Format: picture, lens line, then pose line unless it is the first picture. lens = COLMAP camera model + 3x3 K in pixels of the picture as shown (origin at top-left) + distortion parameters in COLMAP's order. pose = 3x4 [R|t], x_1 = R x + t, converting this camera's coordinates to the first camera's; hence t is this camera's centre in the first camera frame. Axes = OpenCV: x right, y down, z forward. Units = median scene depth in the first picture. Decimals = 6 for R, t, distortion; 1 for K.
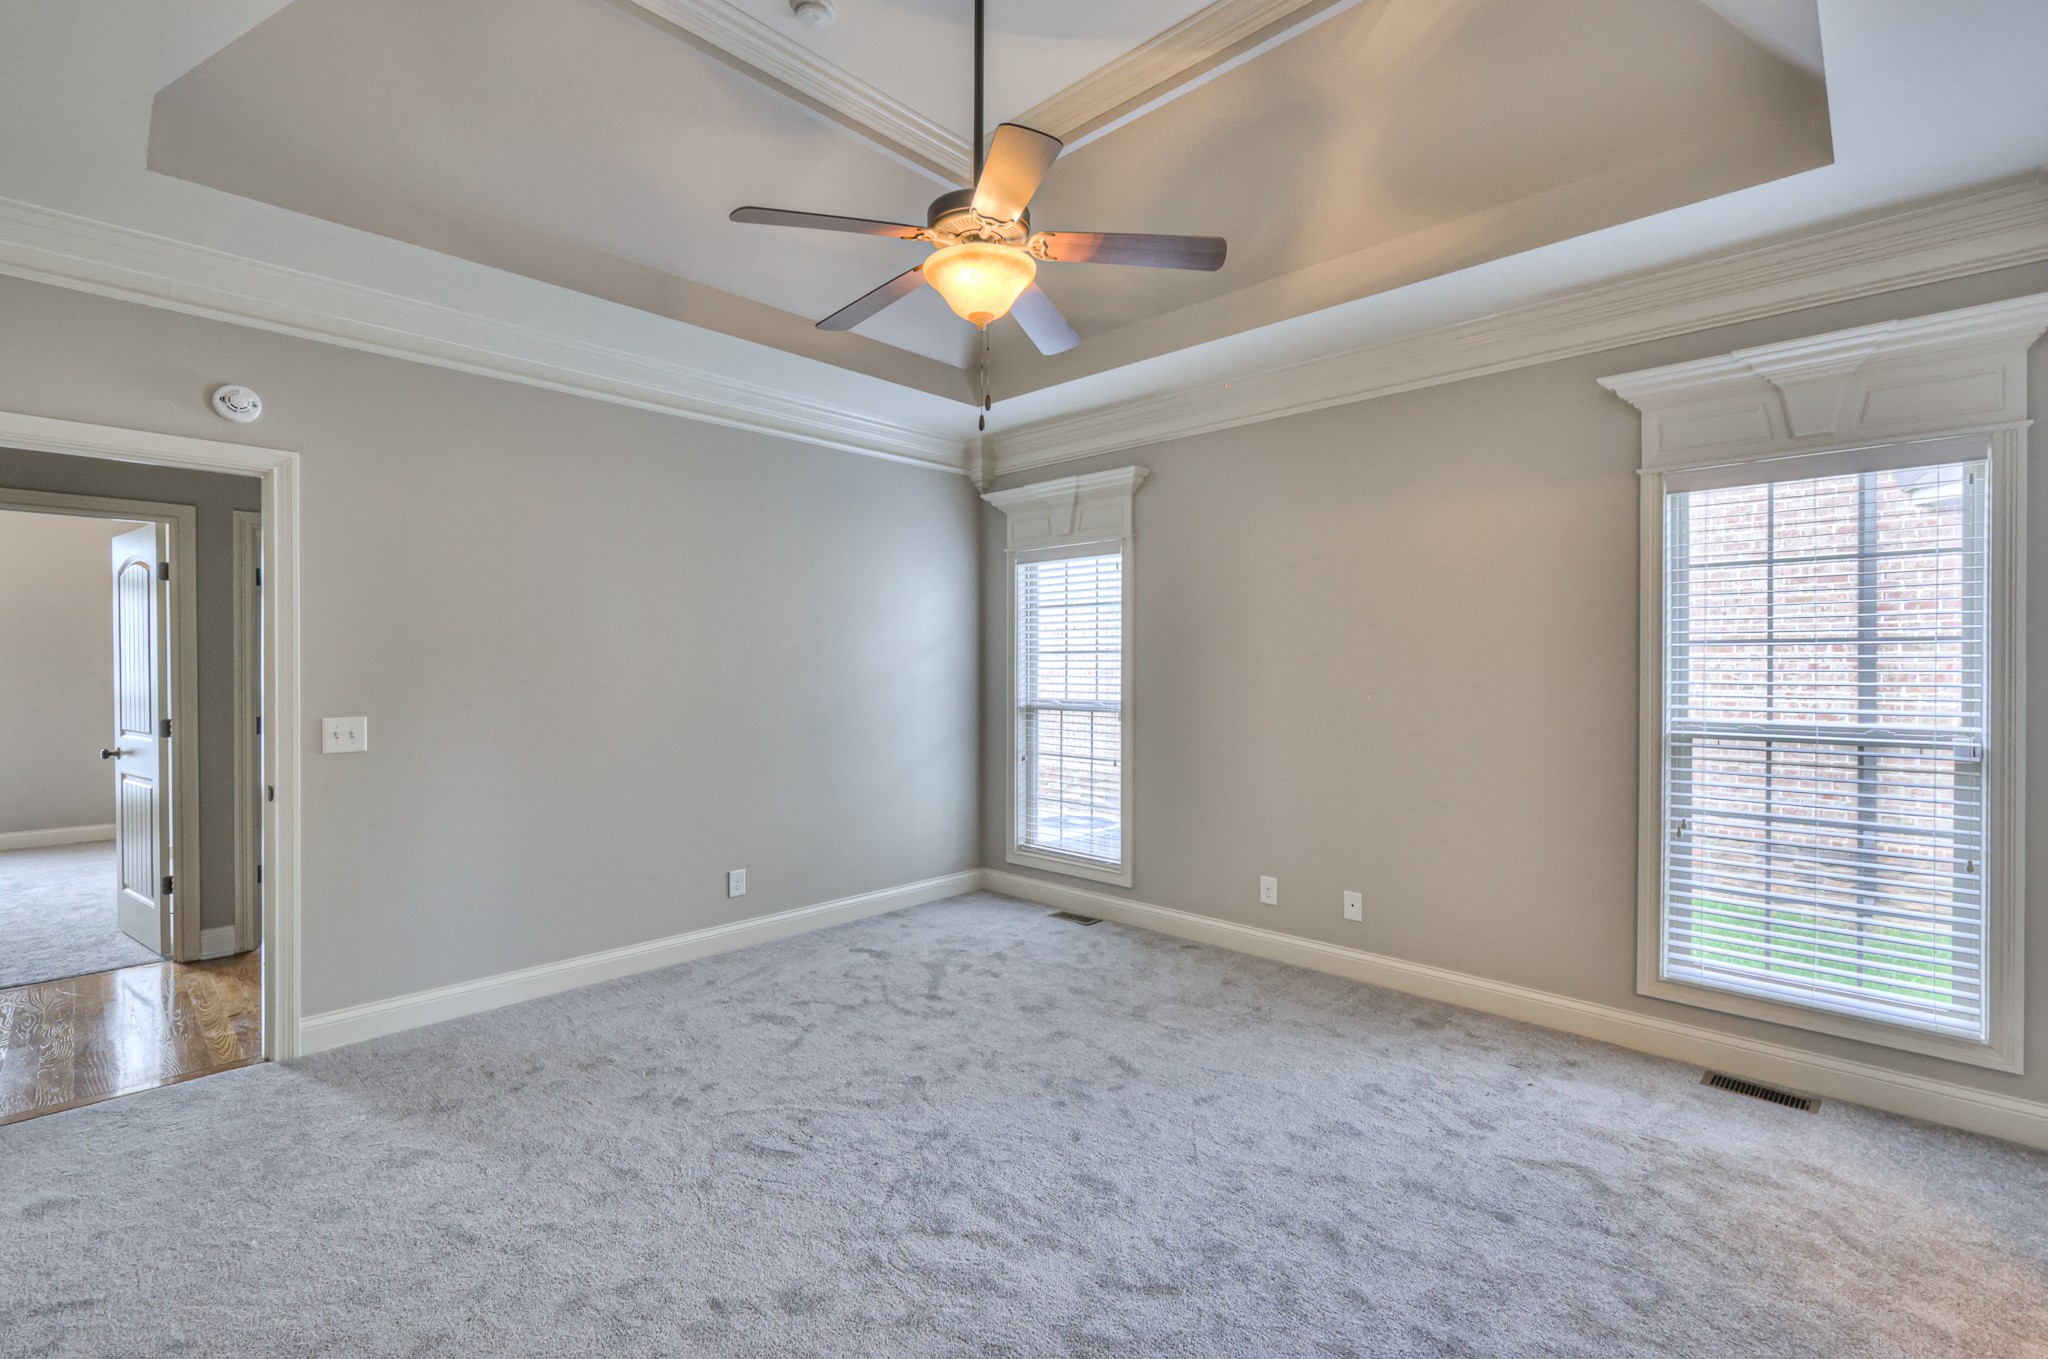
lens RADIAL K [[887.6, 0, 1035.7], [0, 887.6, 676.8], [0, 0, 1]] dist [0.000879, -0.000497]
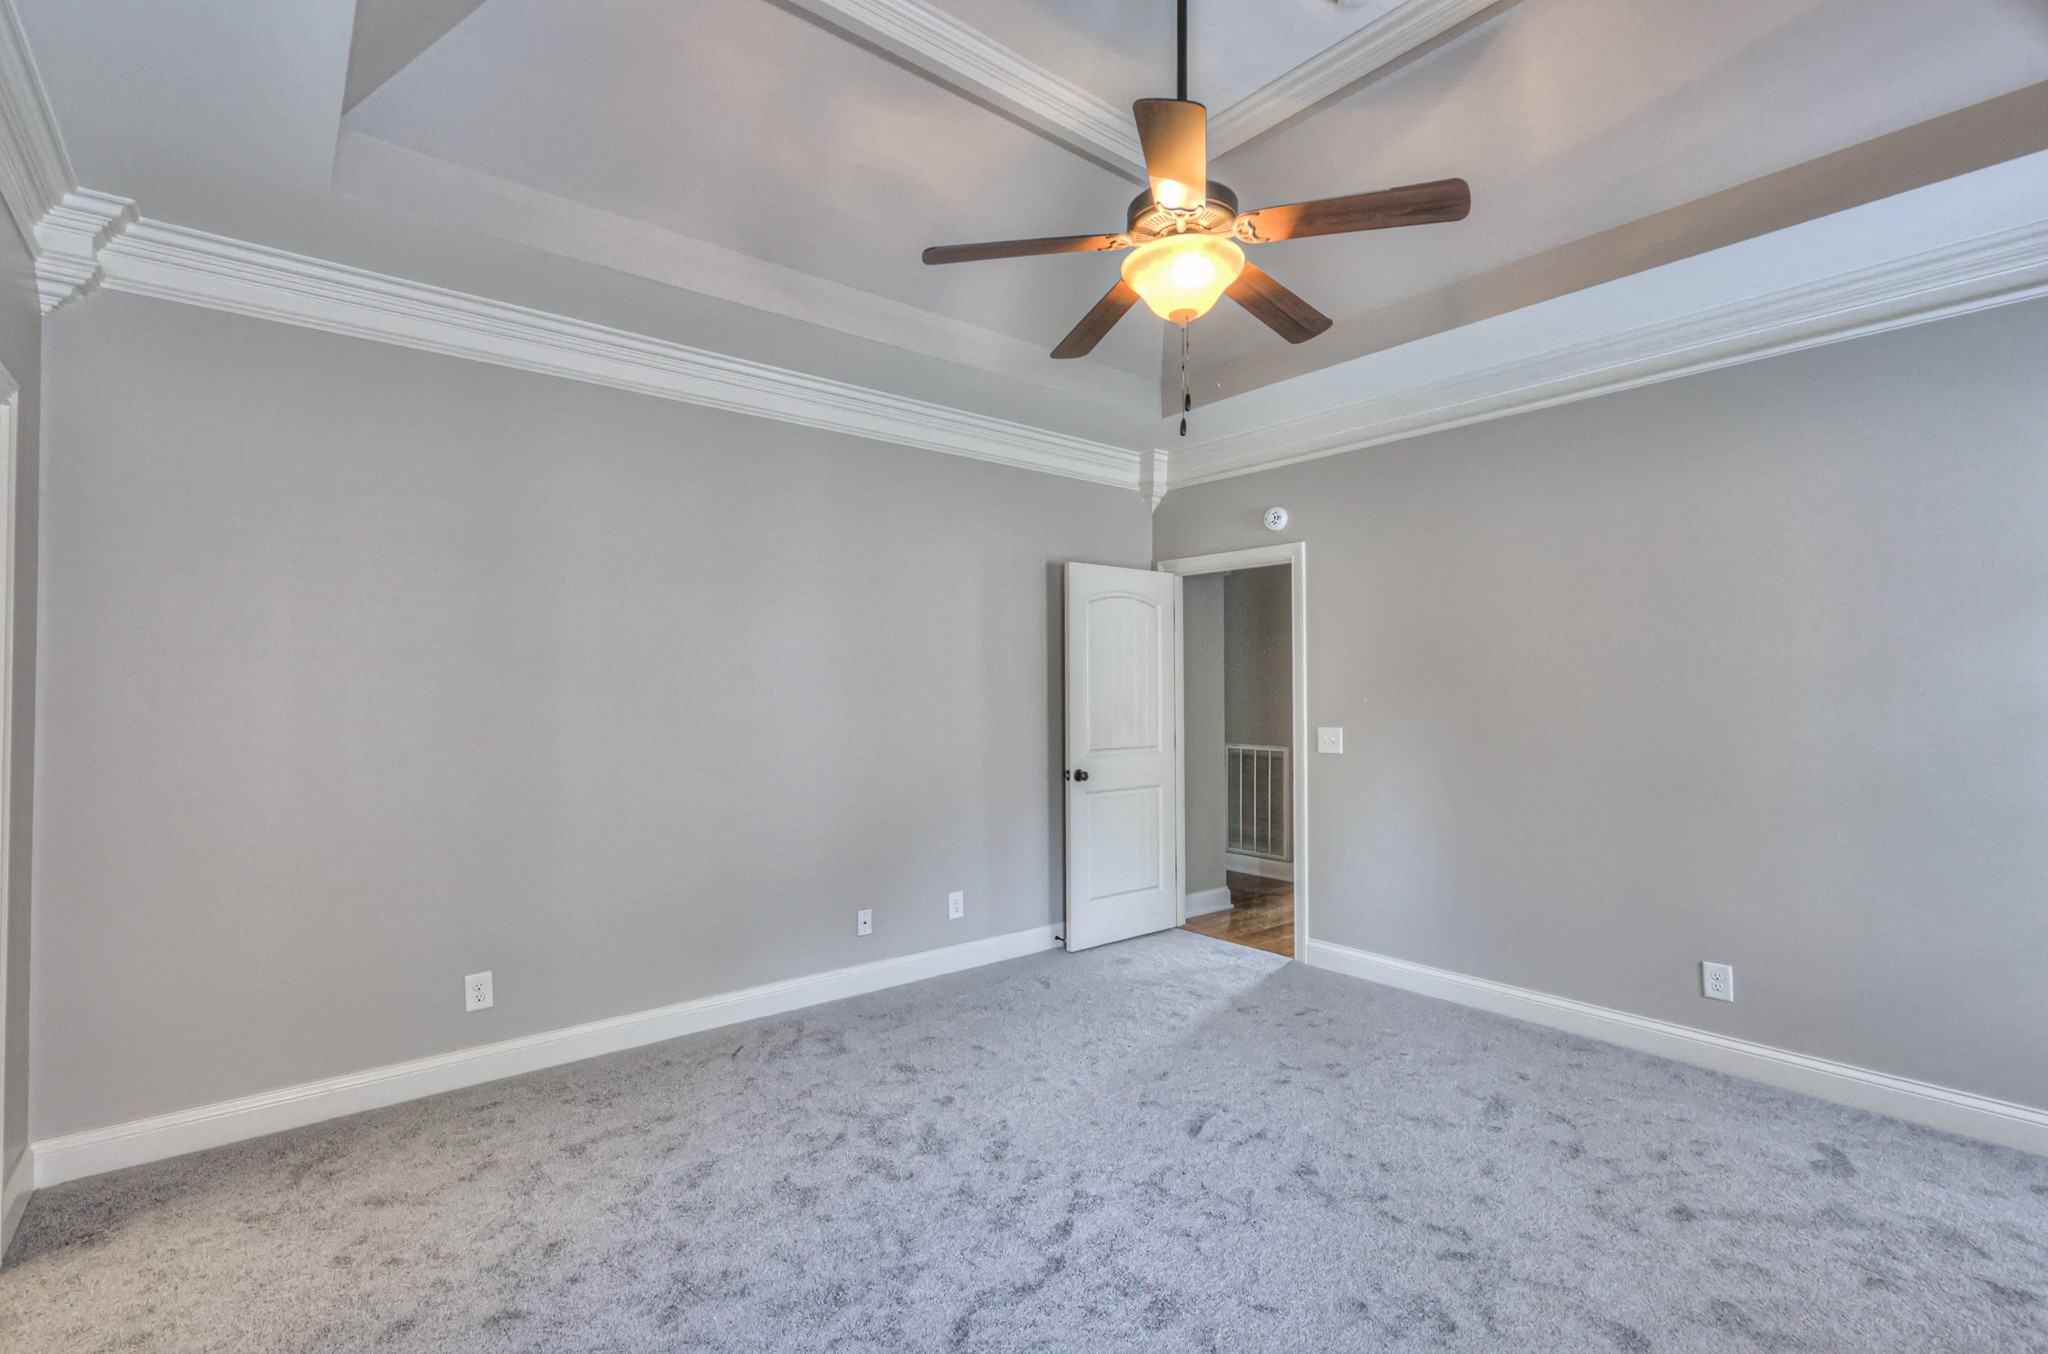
lens RADIAL K [[927.2, 0, 1028.0], [0, 927.2, 686.6], [0, 0, 1]] dist [-0.001700, -0.000163]
pose [[-0.112281, -0.004652, -0.993666, 0.619649], [-0.010256, 0.999941, -0.003522, -0.006700], [0.993624, 0.009796, -0.112322, 0.637393]]
